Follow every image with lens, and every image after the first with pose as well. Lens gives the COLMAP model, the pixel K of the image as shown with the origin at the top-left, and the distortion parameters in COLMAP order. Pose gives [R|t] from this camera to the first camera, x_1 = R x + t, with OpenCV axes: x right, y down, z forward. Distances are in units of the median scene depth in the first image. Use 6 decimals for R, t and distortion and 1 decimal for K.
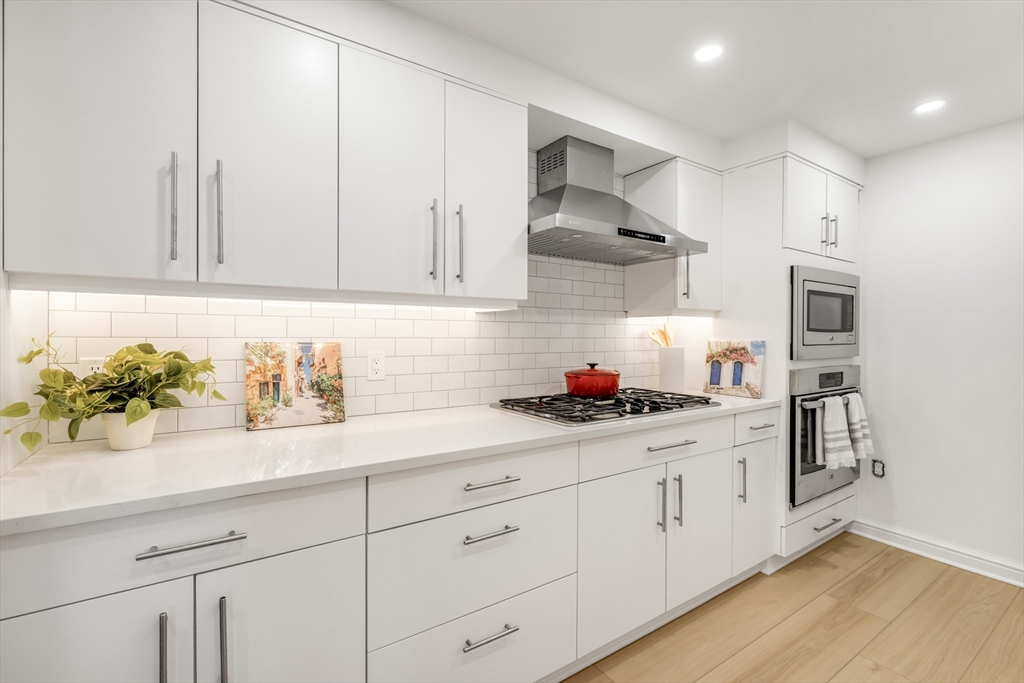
lens RADIAL K [[426.3, 0, 509.7], [0, 426.3, 338.8], [0, 0, 1]] dist [-0.000167, 0.000849]
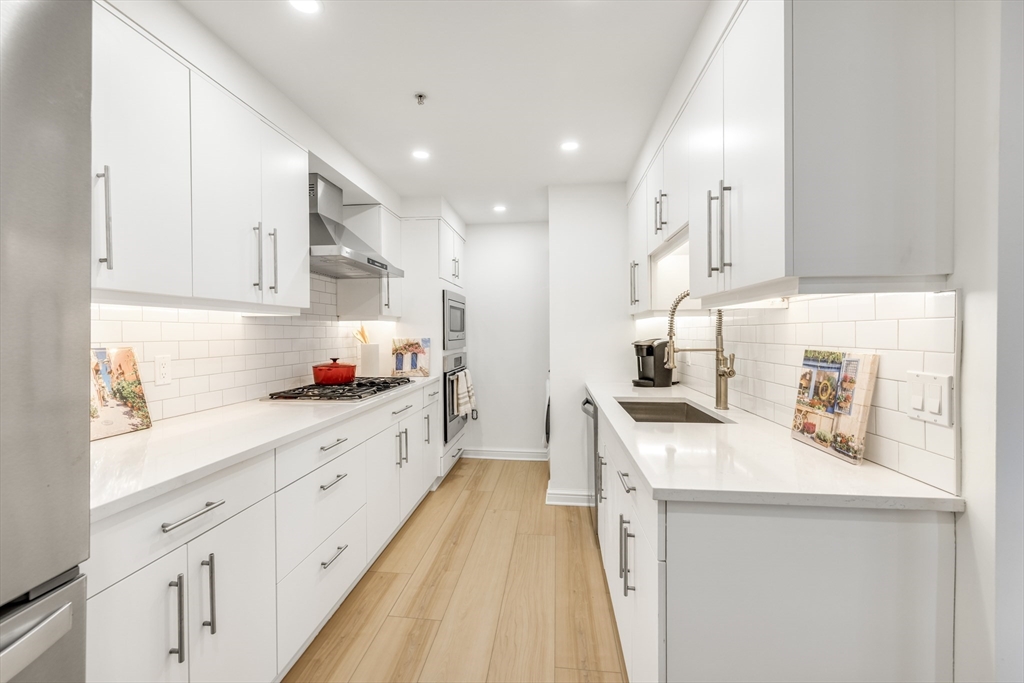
lens RADIAL K [[426.3, 0, 512.6], [0, 426.3, 338.3], [0, 0, 1]] dist [-0.000167, 0.000849]
pose [[0.619436, -0.015908, 0.784886, -0.446602], [0.012132, 0.999869, 0.010690, -0.007742], [-0.784953, 0.002901, 0.619548, -0.183300]]
